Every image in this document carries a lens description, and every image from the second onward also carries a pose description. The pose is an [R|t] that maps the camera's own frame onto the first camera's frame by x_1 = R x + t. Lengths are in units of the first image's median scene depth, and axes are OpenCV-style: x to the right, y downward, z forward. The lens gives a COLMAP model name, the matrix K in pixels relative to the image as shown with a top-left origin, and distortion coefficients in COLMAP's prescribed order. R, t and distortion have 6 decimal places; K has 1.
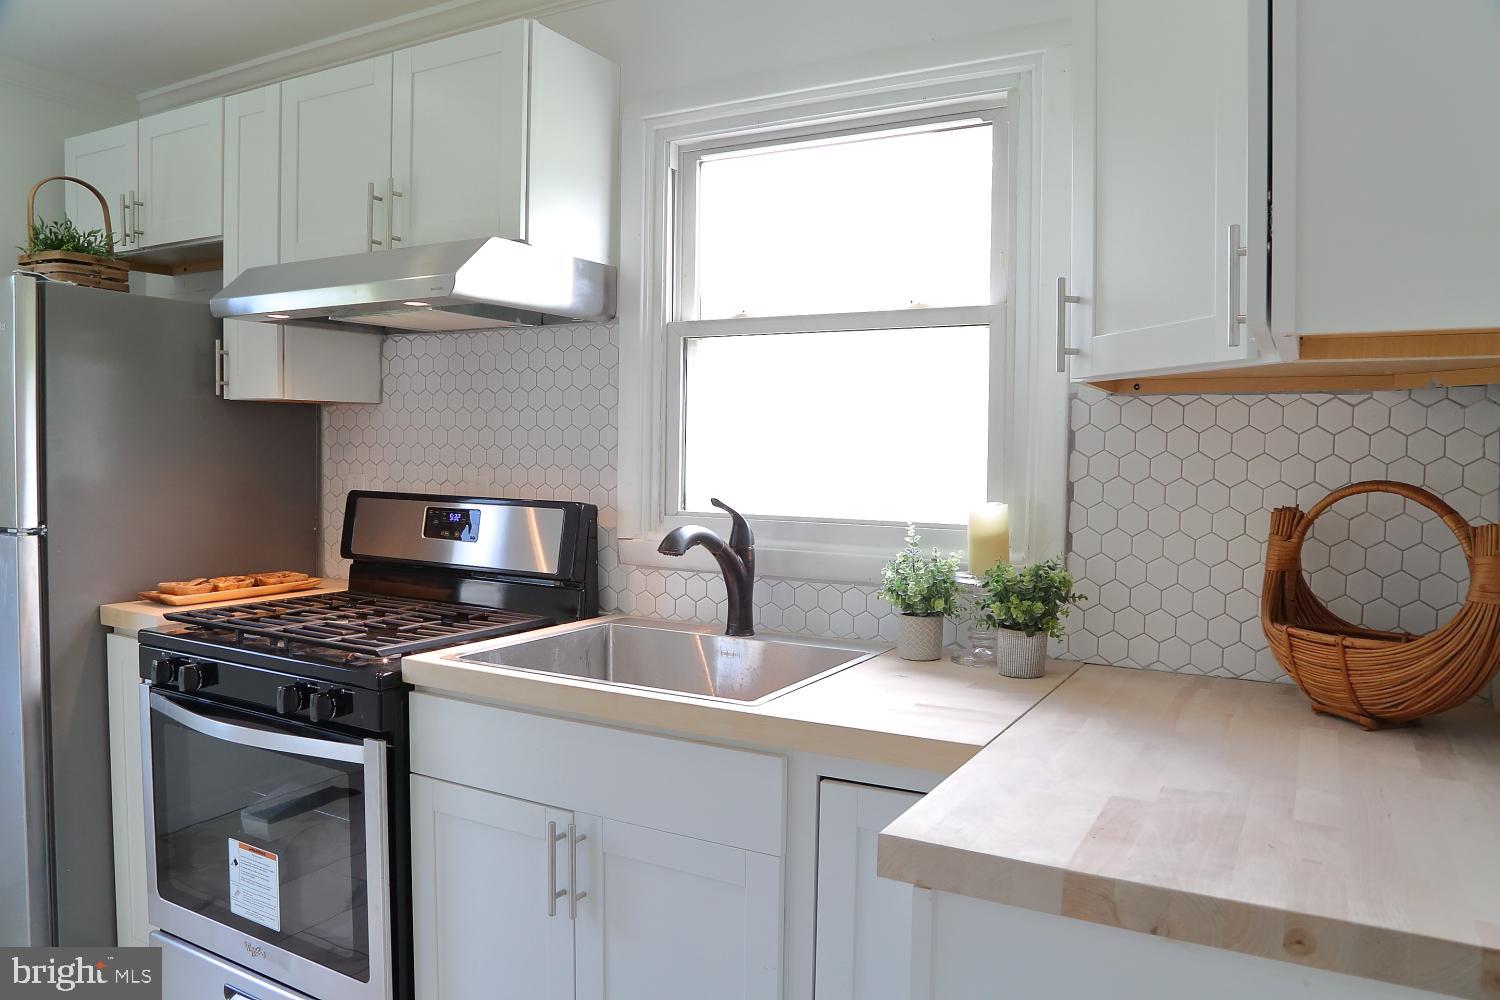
lens RADIAL K [[1066.6, 0, 727.6], [0, 1066.6, 492.9], [0, 0, 1]] dist [-0.123747, 0.086402]
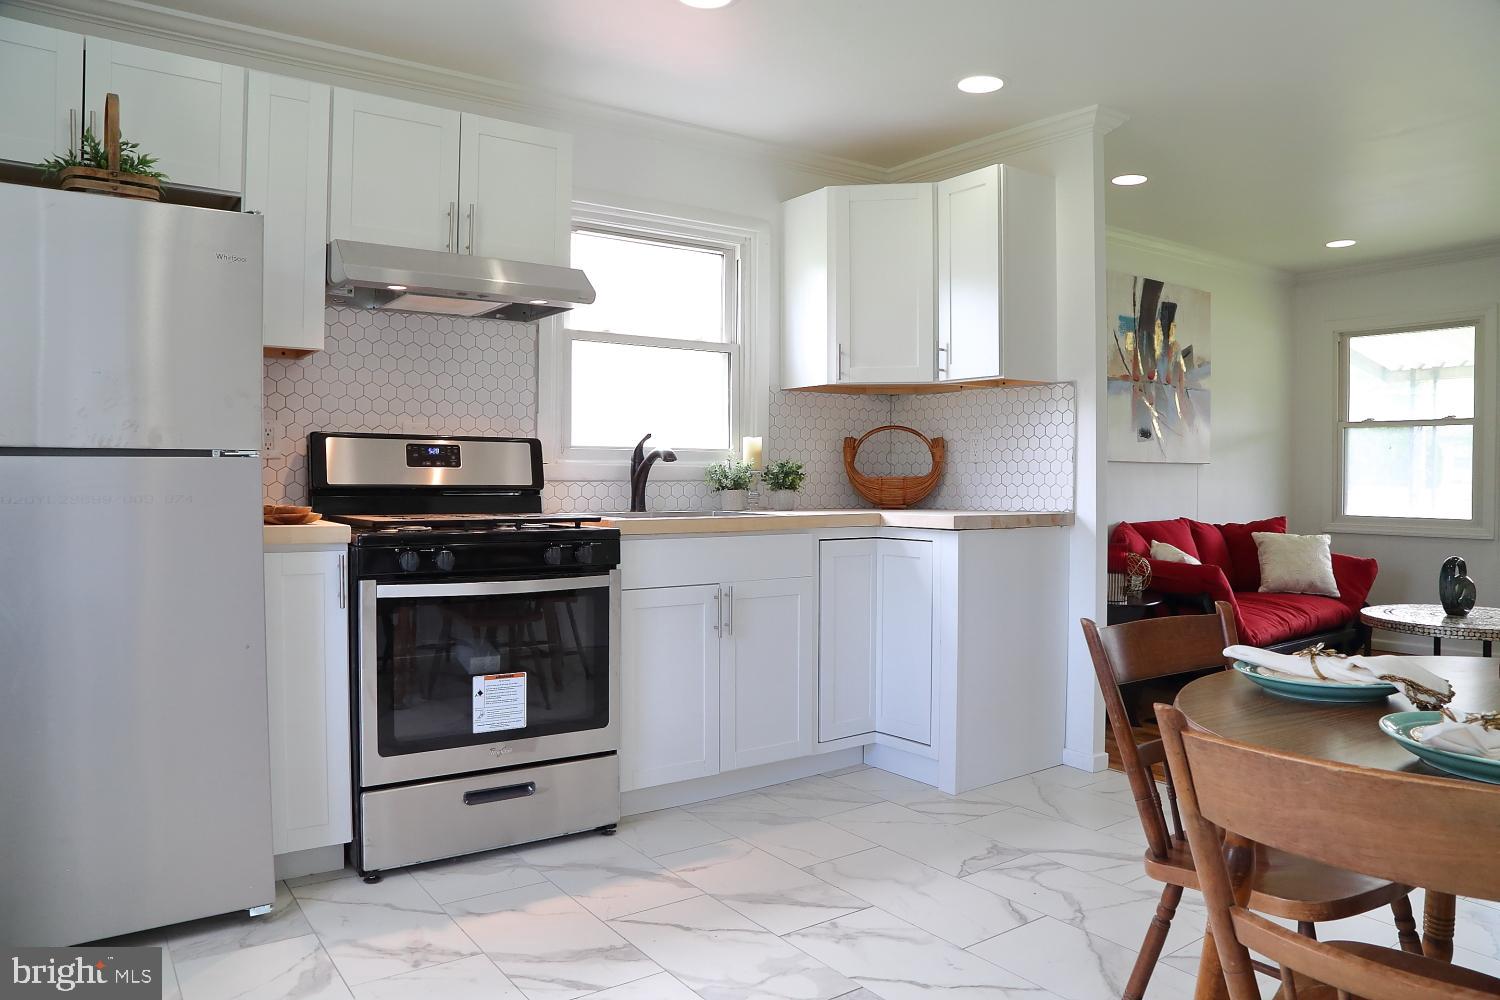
lens RADIAL K [[1027.7, 0, 750.0], [0, 1027.7, 500.0], [0, 0, 1]] dist [-0.116987, 0.069928]
pose [[0.421908, -0.032448, 0.906058, -1.526302], [0.035007, 0.999197, 0.019483, 0.089935], [-0.905963, 0.023498, 0.422705, 0.105789]]
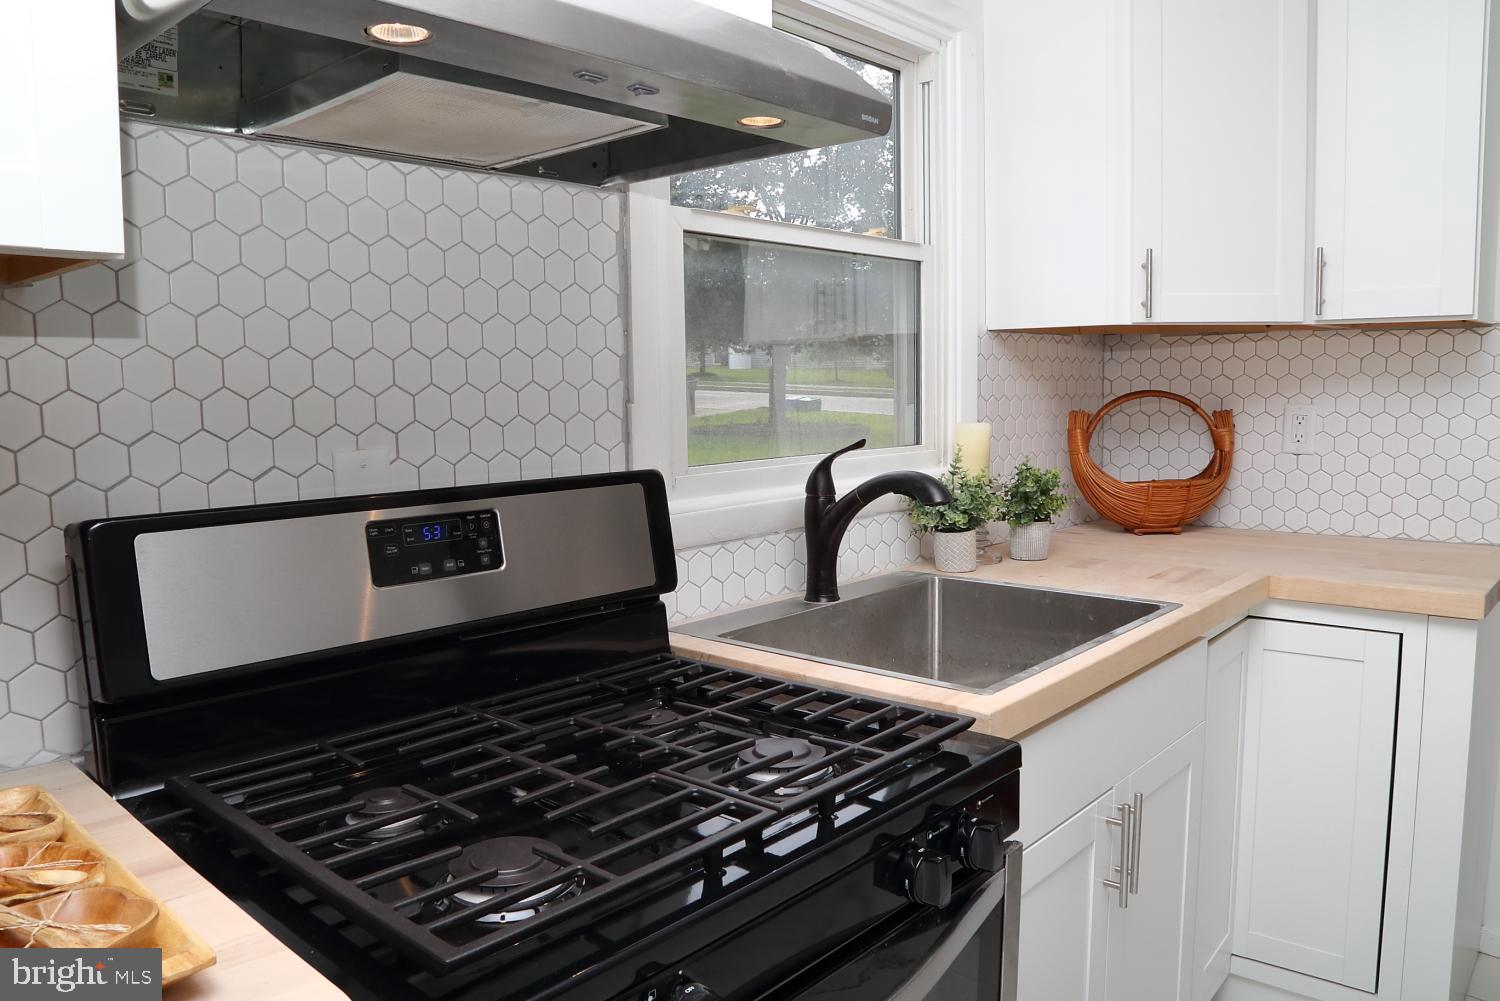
lens RADIAL K [[1066.6, 0, 727.6], [0, 1066.6, 493.4], [0, 0, 1]] dist [-0.123747, 0.086402]
pose [[0.224997, -0.119081, 0.967055, -0.850190], [0.056742, 0.992421, 0.109003, -0.050144], [-0.972706, 0.030347, 0.230048, 0.907968]]
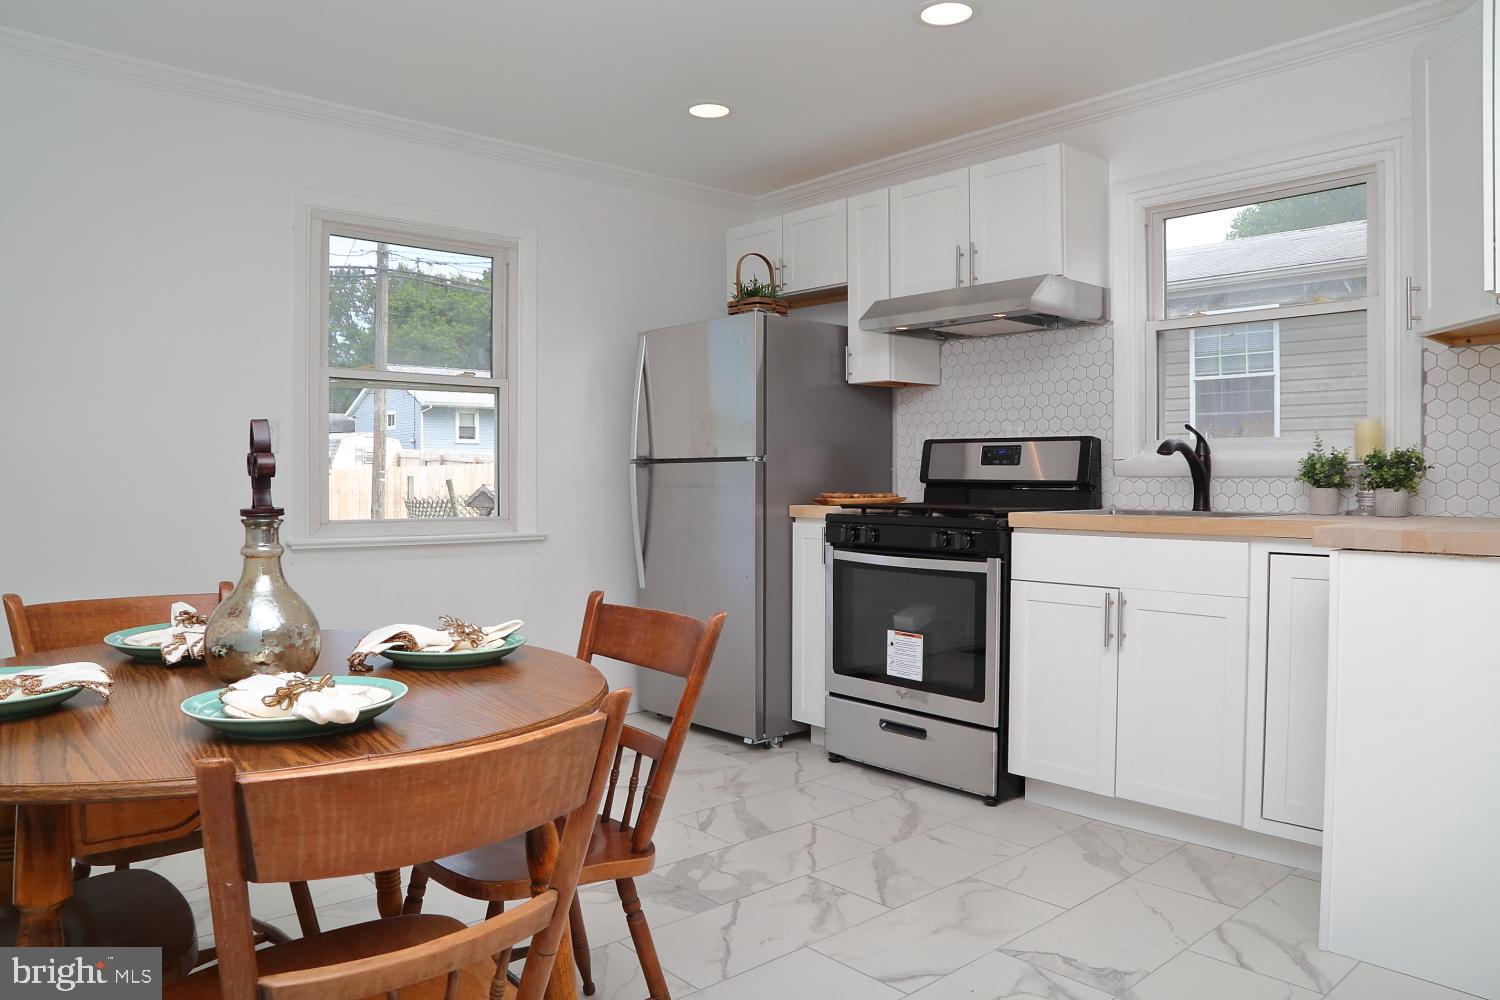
lens RADIAL K [[1027.7, 0, 750.0], [0, 1027.7, 500.0], [0, 0, 1]] dist [-0.116987, 0.069928]
pose [[0.947400, -0.005911, -0.319997, -0.154256], [0.000587, 0.999860, -0.016730, 0.146885], [0.320051, 0.015662, 0.947271, -0.687420]]
